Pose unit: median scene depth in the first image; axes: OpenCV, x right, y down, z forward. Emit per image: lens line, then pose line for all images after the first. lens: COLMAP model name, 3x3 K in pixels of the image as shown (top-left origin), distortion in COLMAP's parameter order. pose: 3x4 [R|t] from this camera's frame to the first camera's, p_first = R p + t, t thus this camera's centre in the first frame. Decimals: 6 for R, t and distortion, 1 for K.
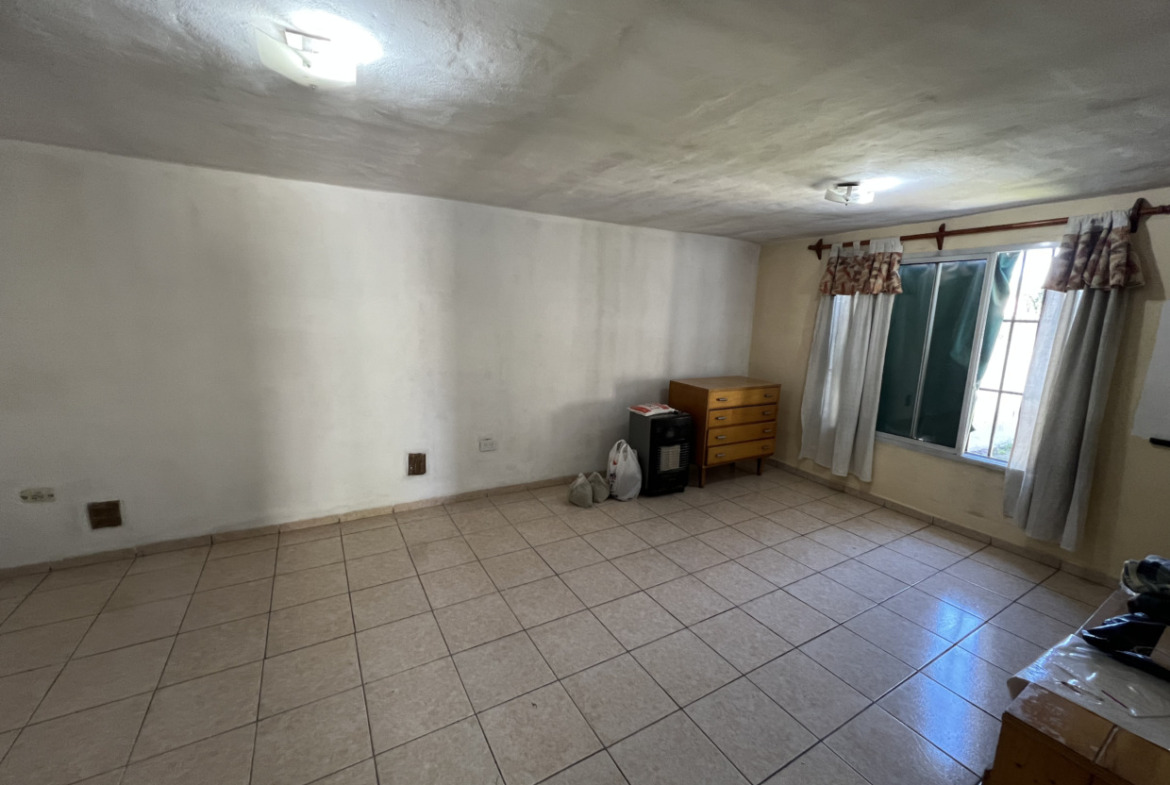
lens RADIAL K [[468.5, 0, 586.4], [0, 468.5, 390.2], [0, 0, 1]] dist [-0.003730, 0.000956]
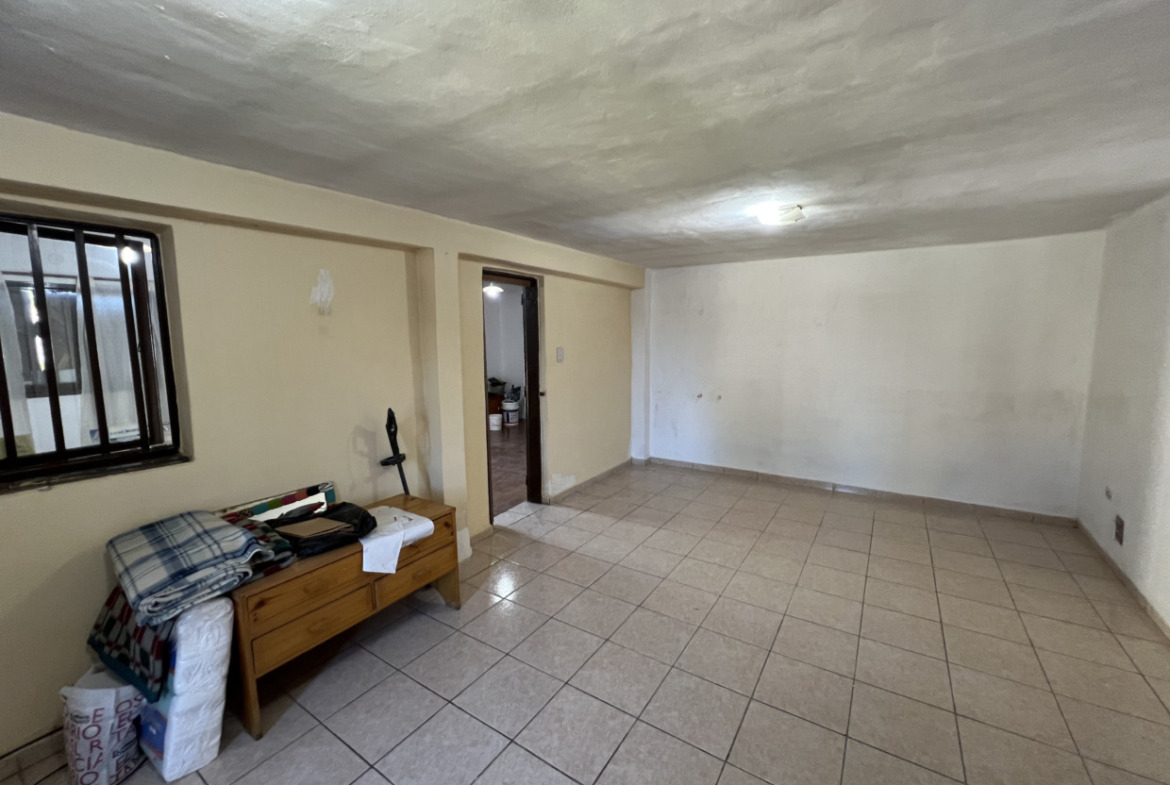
lens RADIAL K [[468.5, 0, 583.0], [0, 468.5, 395.9], [0, 0, 1]] dist [-0.003730, 0.000956]
pose [[-0.902029, 0.037360, -0.430056, 0.445581], [-0.080032, 0.964503, 0.251652, -0.167530], [0.424192, 0.261416, -0.867020, 1.073099]]
